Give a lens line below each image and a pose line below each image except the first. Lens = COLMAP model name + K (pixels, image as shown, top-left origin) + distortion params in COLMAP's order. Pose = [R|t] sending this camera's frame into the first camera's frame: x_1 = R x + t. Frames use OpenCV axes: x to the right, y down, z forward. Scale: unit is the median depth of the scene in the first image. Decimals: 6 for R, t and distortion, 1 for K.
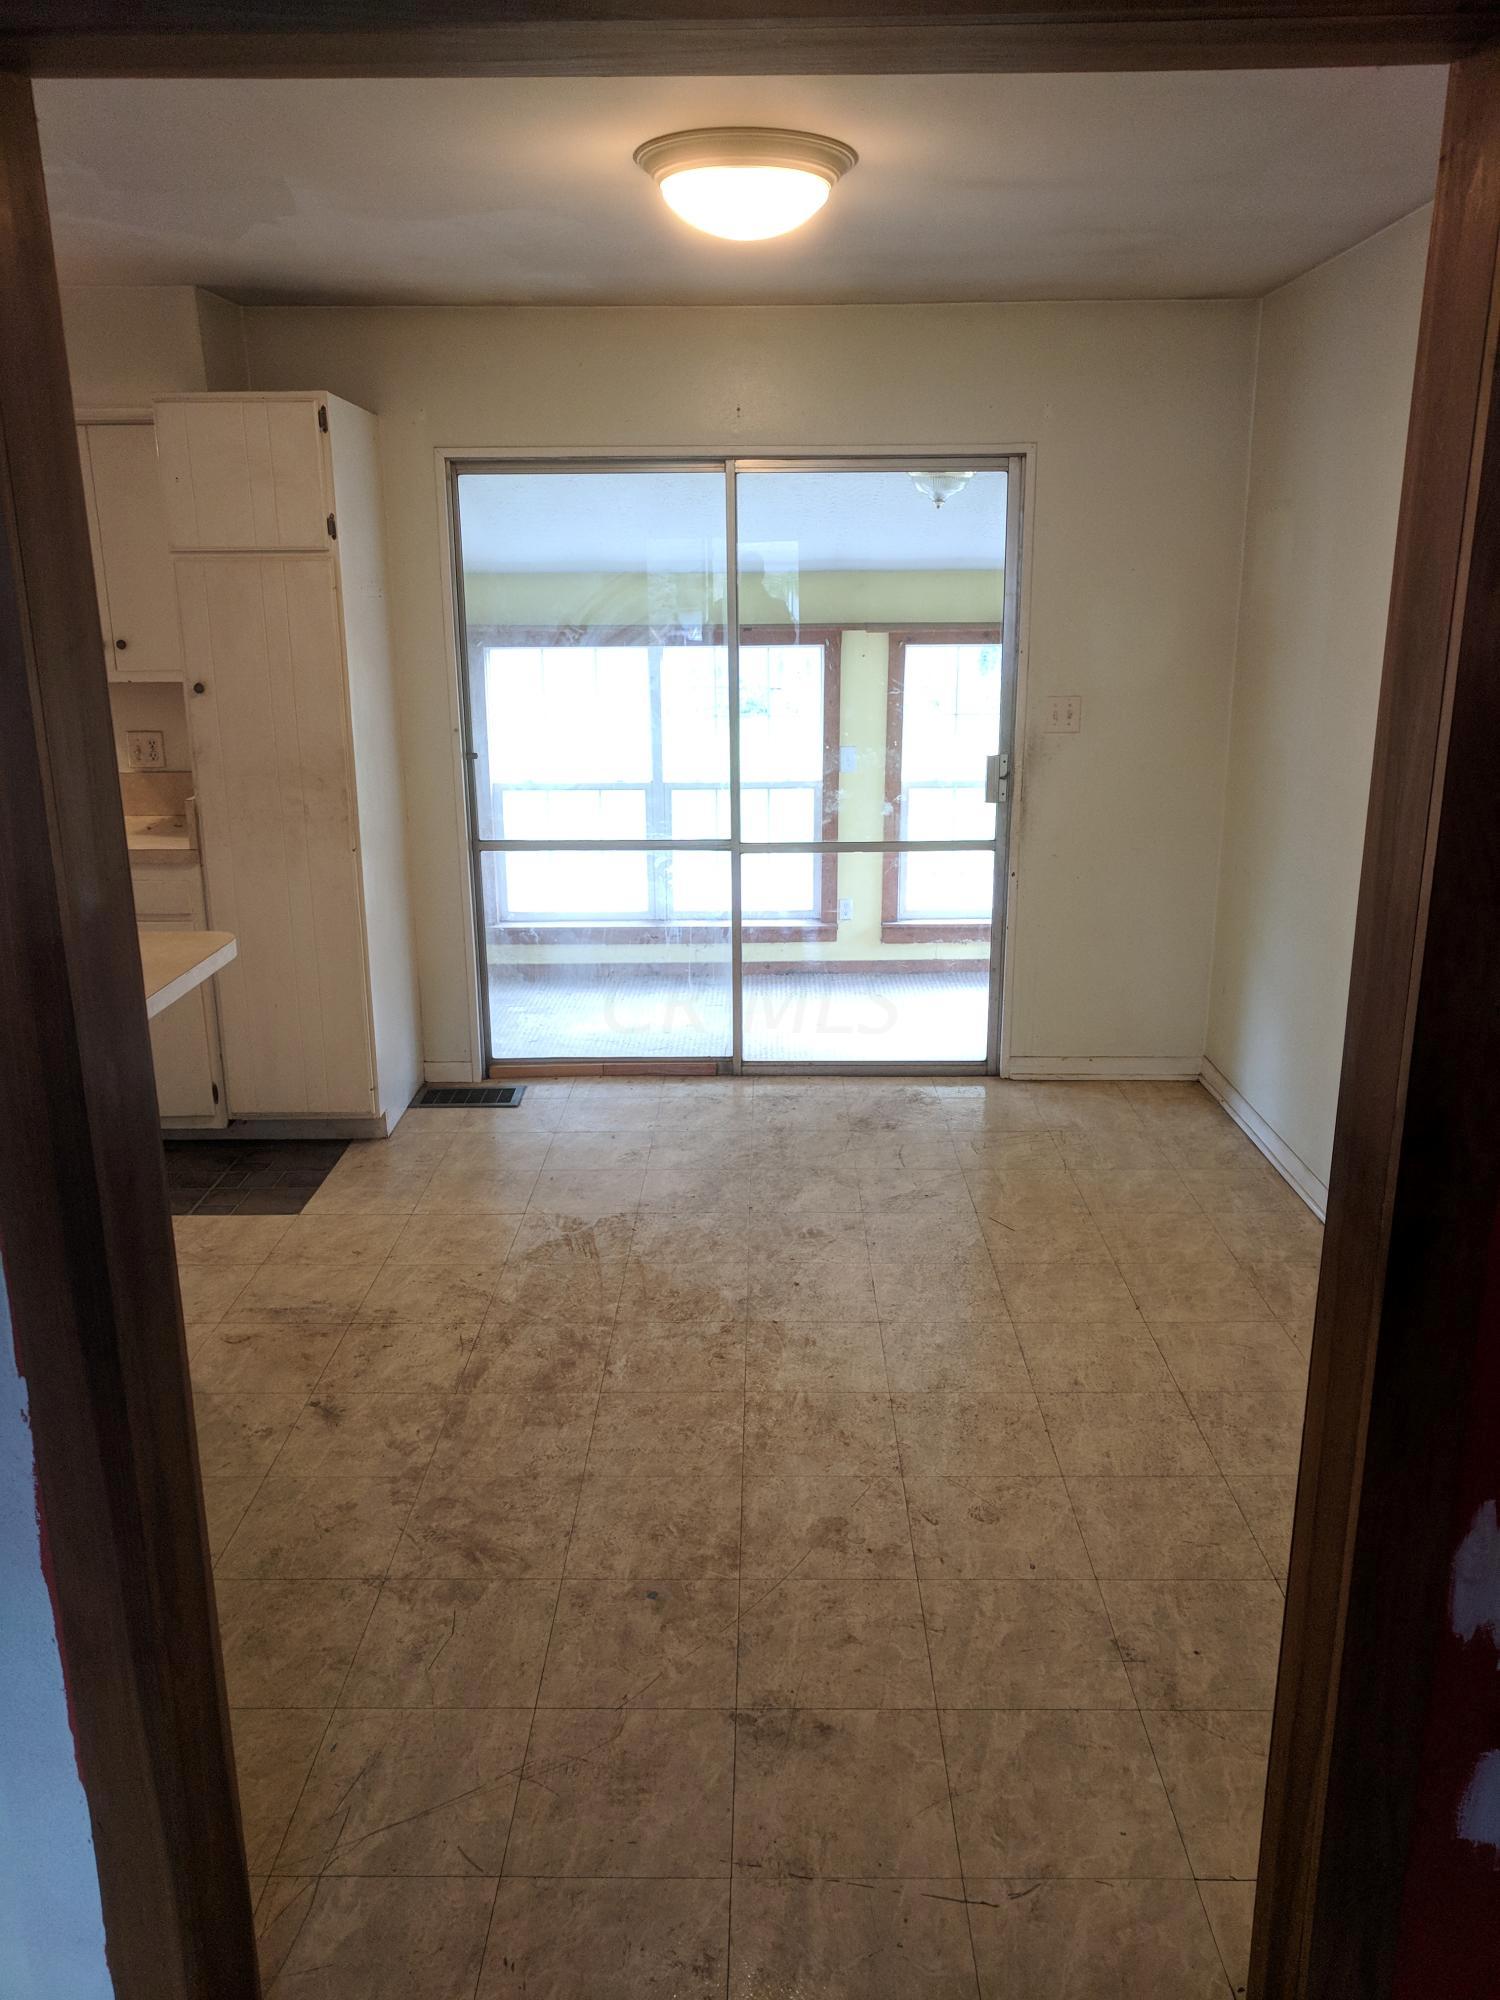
lens RADIAL K [[1495.9, 0, 746.4], [0, 1495.9, 994.4], [0, 0, 1]] dist [0.001383, 0.013267]
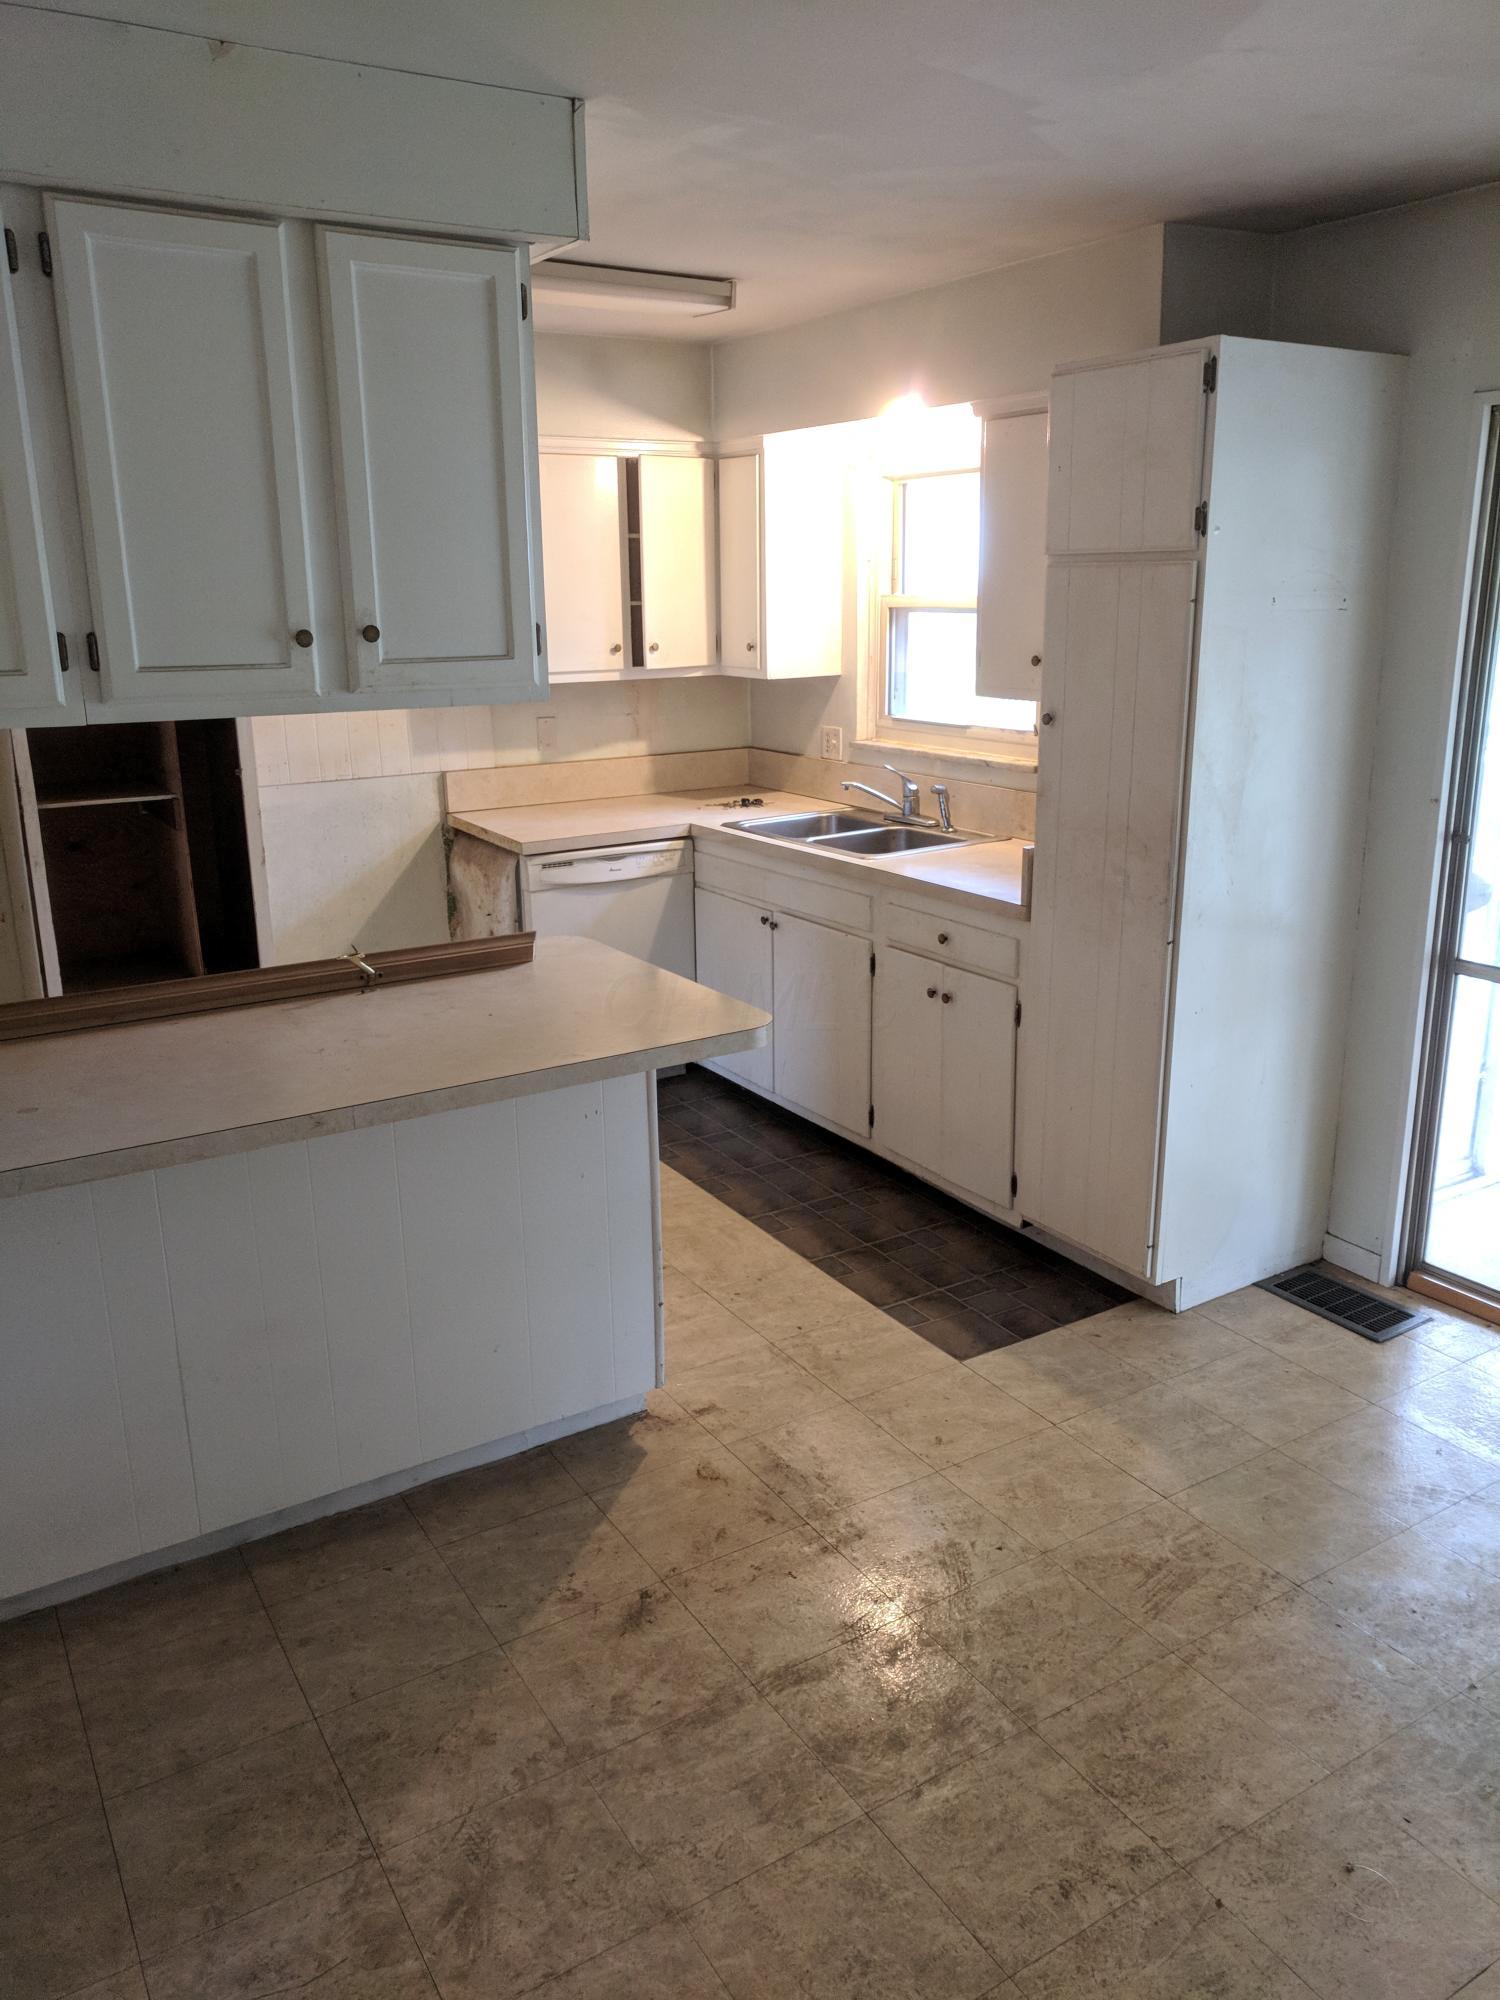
lens RADIAL K [[1495.9, 0, 746.4], [0, 1495.9, 994.4], [0, 0, 1]] dist [0.001383, 0.013267]
pose [[0.533877, 0.225023, -0.815070, 0.296773], [-0.214913, 0.968395, 0.126583, -0.143600], [0.817794, 0.107590, 0.565365, 0.467386]]
